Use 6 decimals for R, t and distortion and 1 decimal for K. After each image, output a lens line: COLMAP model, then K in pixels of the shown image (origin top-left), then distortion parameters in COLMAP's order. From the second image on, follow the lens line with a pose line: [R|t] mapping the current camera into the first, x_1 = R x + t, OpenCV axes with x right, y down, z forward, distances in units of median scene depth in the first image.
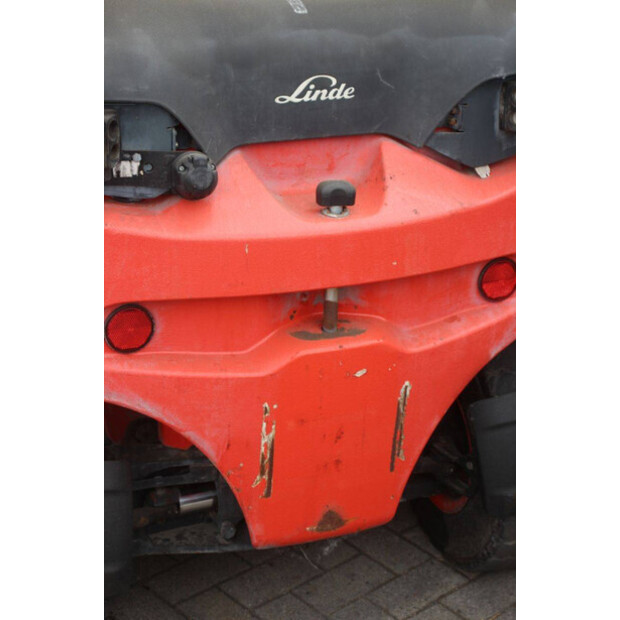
lens RADIAL K [[1493.9, 0, 313.8], [0, 1493.9, 309.3], [0, 0, 1]] dist [0.507669, 0.000000]
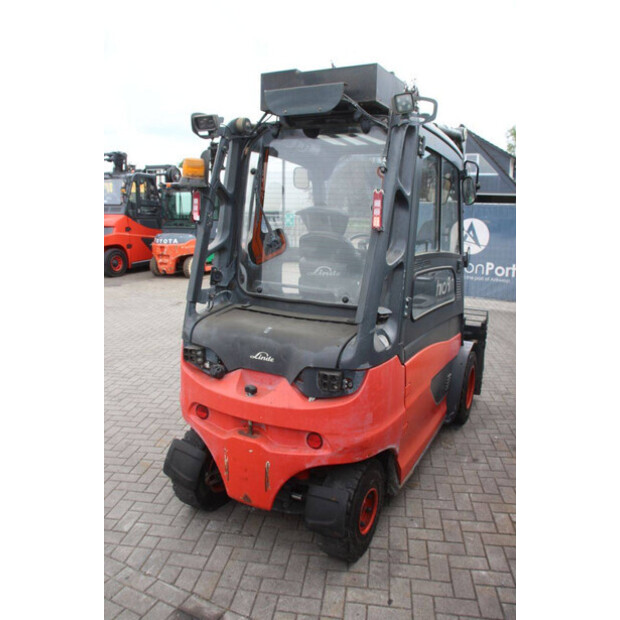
lens RADIAL K [[519.3, 0, 308.7], [0, 519.3, 308.2], [0, 0, 1]] dist [-0.141637, 0.119663]
pose [[0.619841, 0.120367, -0.775441, 0.862548], [-0.305018, 0.947419, -0.096750, -0.163055], [0.723022, 0.296493, 0.623964, 0.370815]]
